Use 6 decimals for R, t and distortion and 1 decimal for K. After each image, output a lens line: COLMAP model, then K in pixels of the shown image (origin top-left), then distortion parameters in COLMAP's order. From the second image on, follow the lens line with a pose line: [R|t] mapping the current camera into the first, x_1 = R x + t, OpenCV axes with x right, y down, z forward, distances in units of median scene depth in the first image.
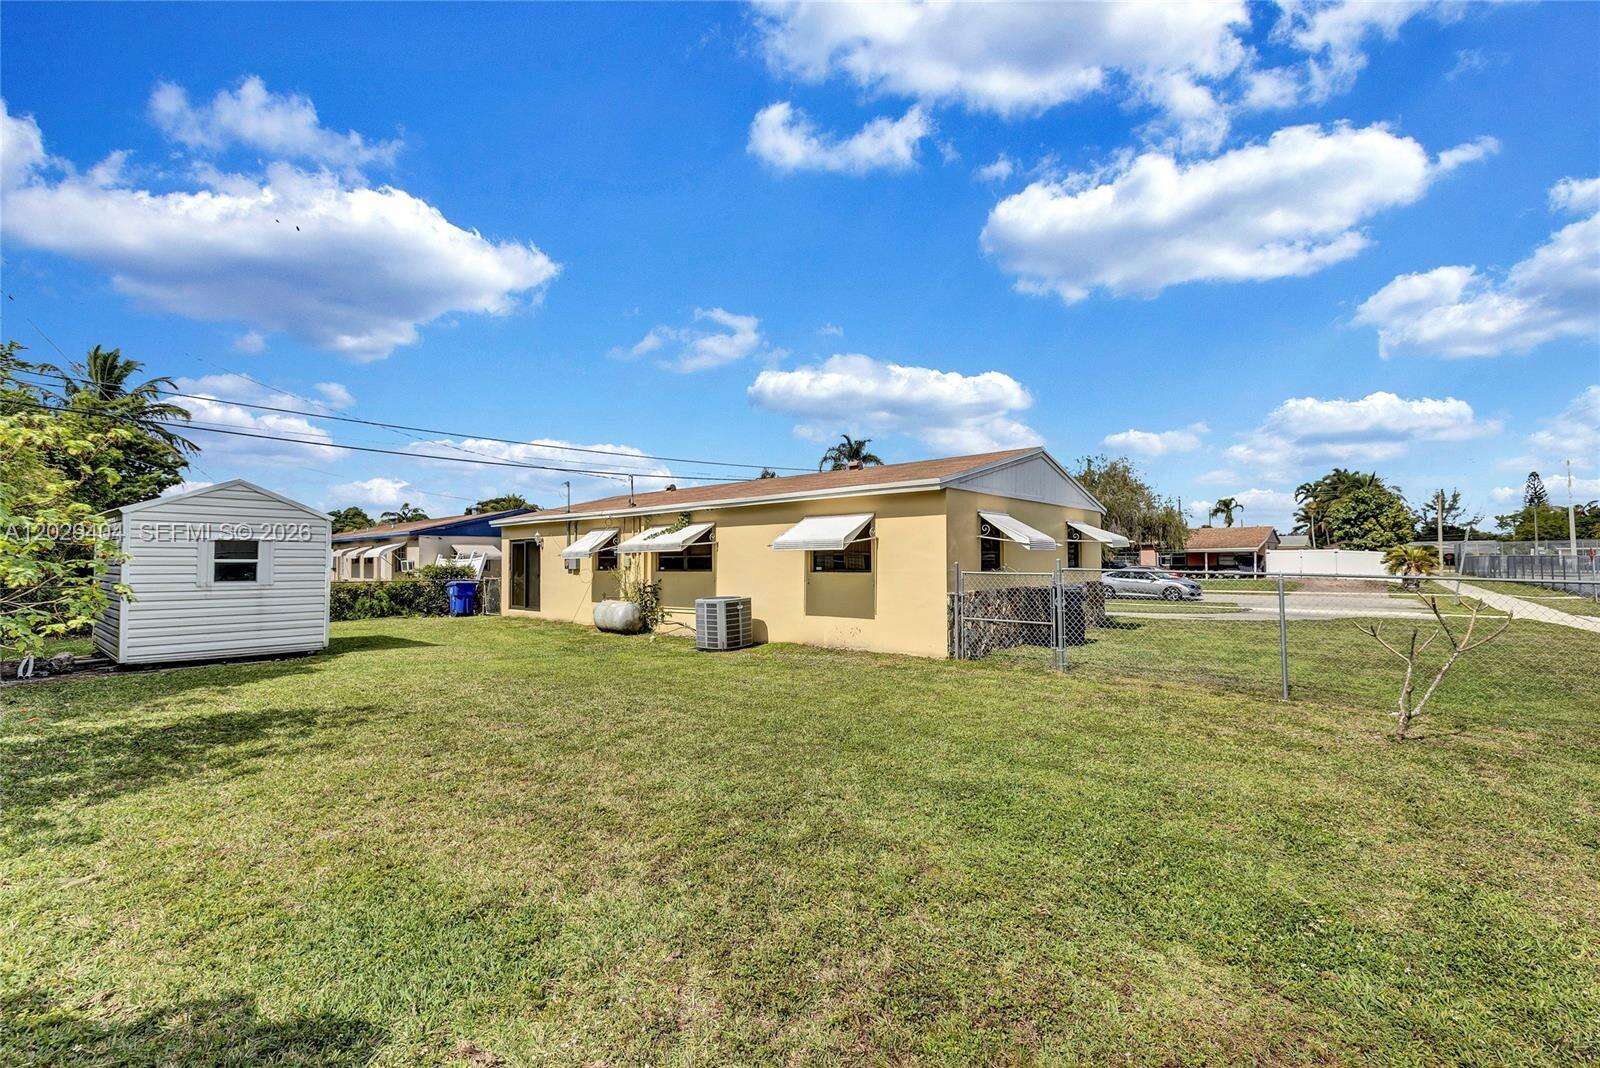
lens RADIAL K [[678.5, 0, 800.0], [0, 678.5, 534.0], [0, 0, 1]] dist [0.000753, 0.000054]
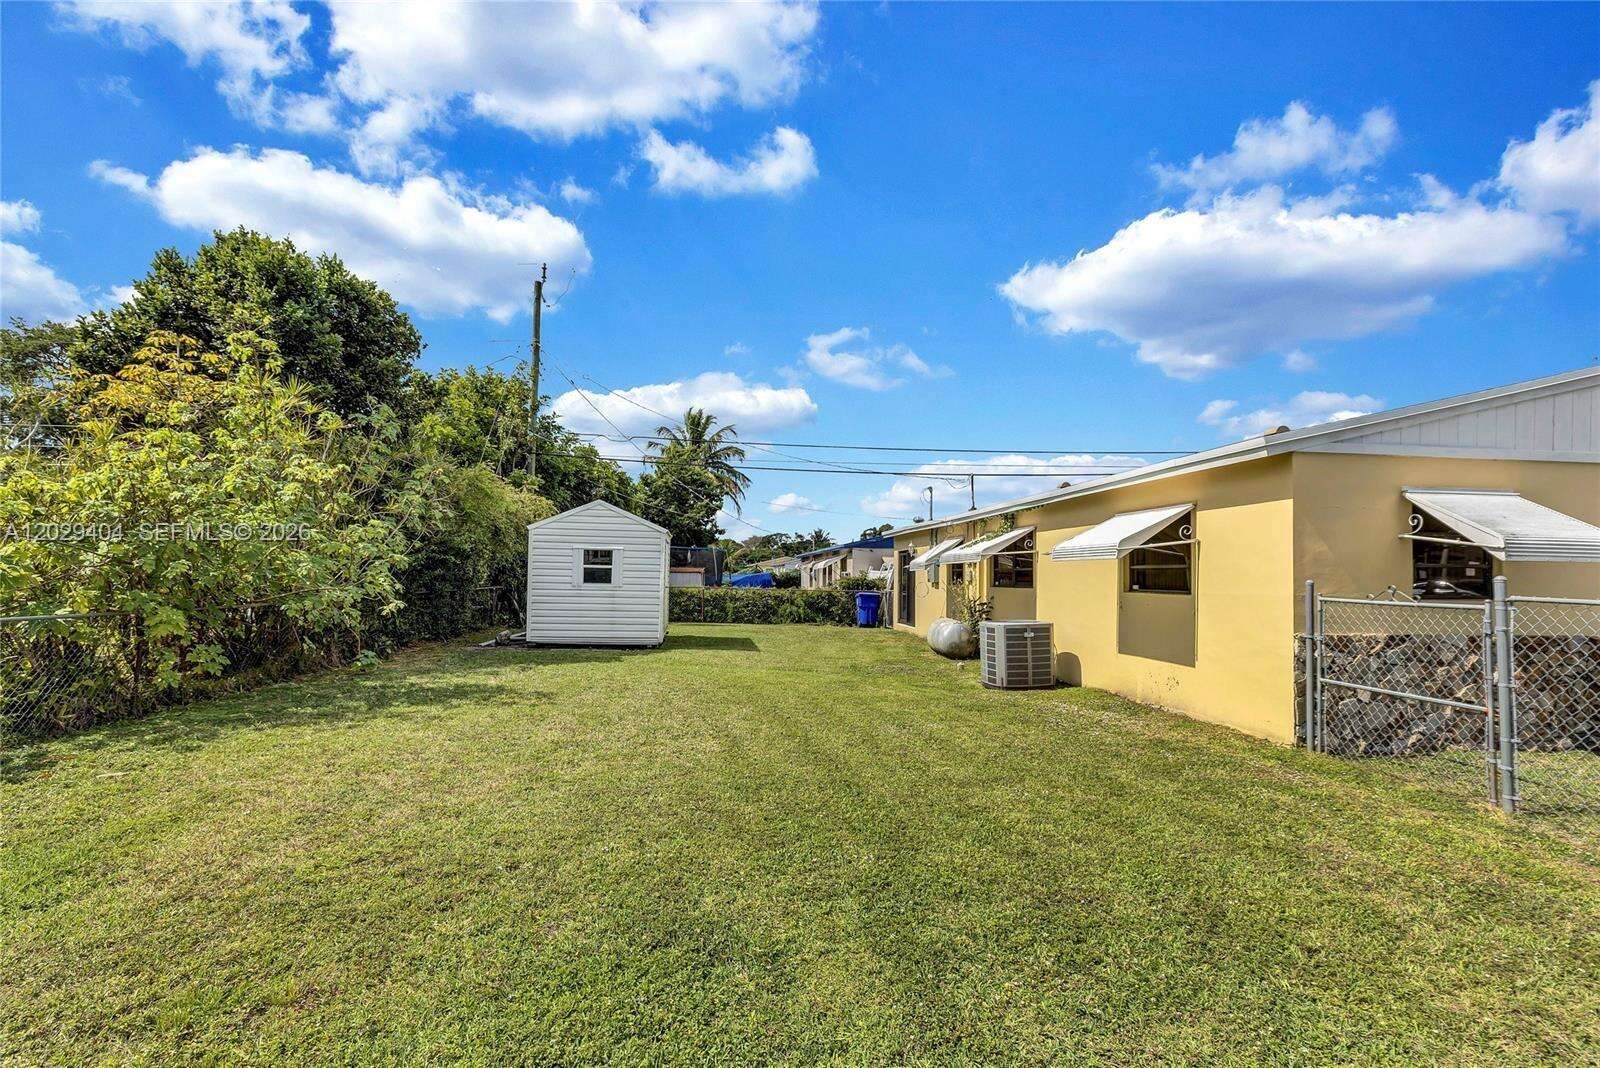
lens RADIAL K [[736.8, 0, 800.0], [0, 736.8, 534.0], [0, 0, 1]] dist [-0.000202, -0.000075]
pose [[0.734942, -0.021082, -0.677802, 0.292136], [0.008028, 0.999717, -0.022391, 0.011054], [0.678082, 0.011015, 0.734904, 0.217311]]
